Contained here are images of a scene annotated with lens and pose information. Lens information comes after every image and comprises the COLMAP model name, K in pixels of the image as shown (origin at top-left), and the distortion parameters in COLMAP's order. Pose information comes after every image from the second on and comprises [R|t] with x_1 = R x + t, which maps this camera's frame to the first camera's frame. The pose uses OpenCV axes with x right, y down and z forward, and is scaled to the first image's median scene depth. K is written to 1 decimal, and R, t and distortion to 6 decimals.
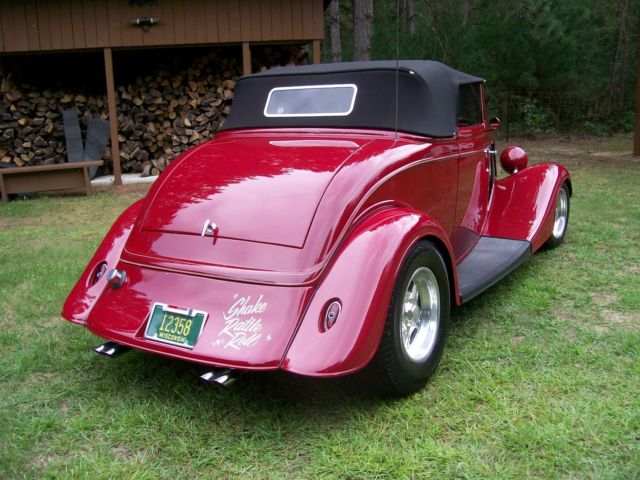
lens RADIAL K [[705.8, 0, 320.0], [0, 705.8, 240.0], [0, 0, 1]] dist [-0.167231, 0.037641]
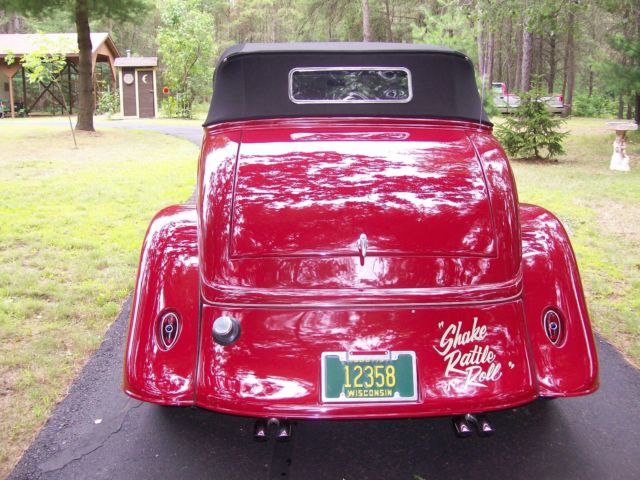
lens RADIAL K [[705.8, 0, 320.0], [0, 705.8, 240.0], [0, 0, 1]] dist [-0.167231, 0.037641]
pose [[0.831924, -0.100772, 0.545662, -0.637645], [0.092616, 0.994794, 0.042513, -0.061885], [-0.547105, 0.015169, 0.836926, 0.379246]]
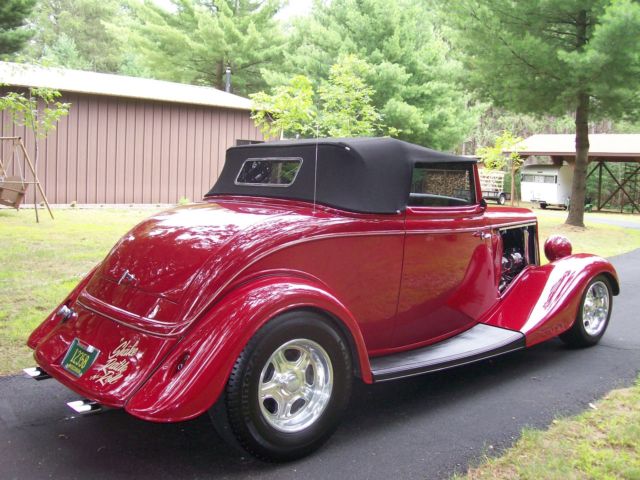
lens RADIAL K [[705.8, 0, 320.0], [0, 705.8, 240.0], [0, 0, 1]] dist [-0.167231, 0.037641]
pose [[0.950401, 0.084509, -0.299327, 0.467312], [-0.115810, 0.989330, -0.088393, -0.013694], [0.288664, 0.118674, 0.950047, 0.031673]]
